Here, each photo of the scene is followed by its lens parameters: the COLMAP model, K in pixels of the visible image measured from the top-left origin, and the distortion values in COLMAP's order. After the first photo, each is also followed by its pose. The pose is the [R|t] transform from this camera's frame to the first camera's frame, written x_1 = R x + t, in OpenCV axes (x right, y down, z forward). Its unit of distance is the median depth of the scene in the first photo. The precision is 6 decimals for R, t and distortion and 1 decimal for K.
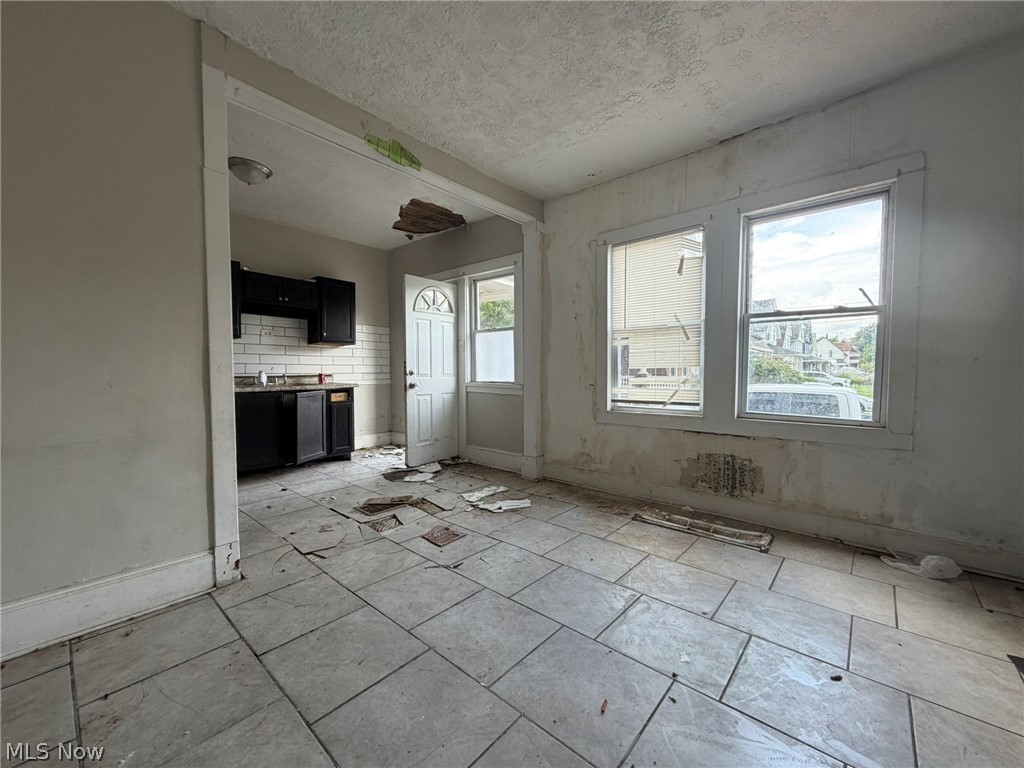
lens RADIAL K [[408.4, 0, 511.8], [0, 408.4, 386.5], [0, 0, 1]] dist [-0.001809, 0.000457]
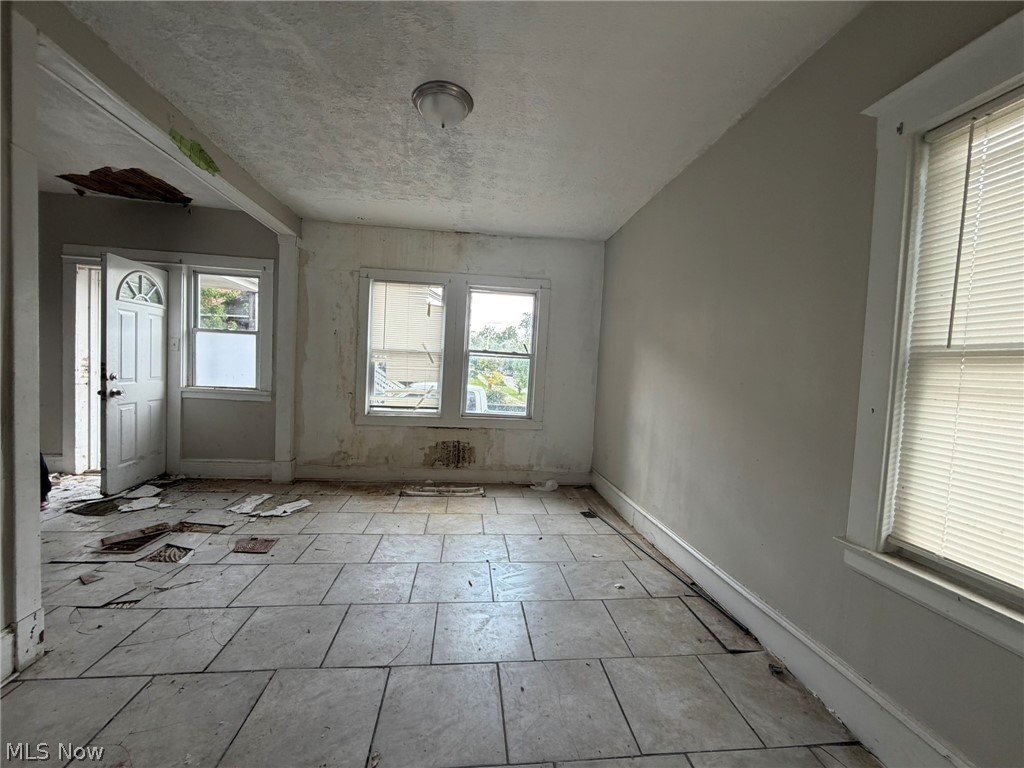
lens RADIAL K [[408.4, 0, 511.9], [0, 408.4, 385.6], [0, 0, 1]] dist [-0.001809, 0.000457]
pose [[0.668876, 0.000253, 0.743374, -0.431409], [-0.021995, 0.999569, 0.019450, -0.068299], [-0.743049, -0.029360, 0.668593, -0.152808]]
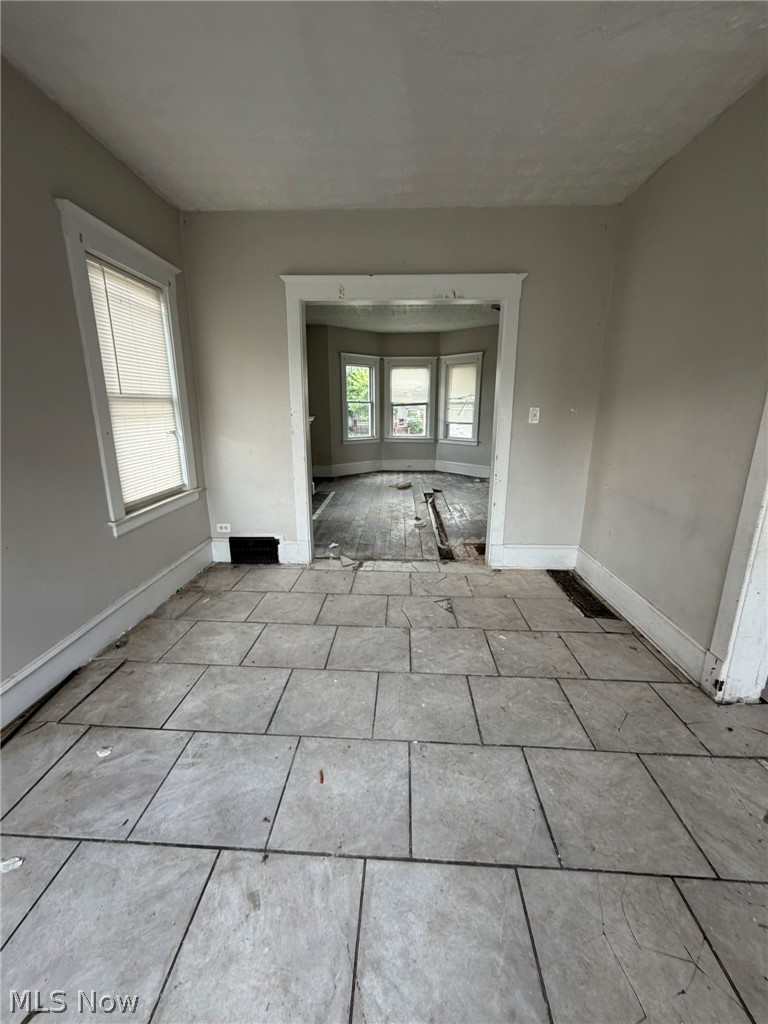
lens RADIAL K [[408.4, 0, 383.8], [0, 408.4, 510.8], [0, 0, 1]] dist [-0.001809, 0.000457]
pose [[-0.783812, 0.156010, -0.601082, 0.282187], [-0.023765, 0.959684, 0.280074, -0.124649], [0.620544, 0.233810, -0.748504, 0.758660]]
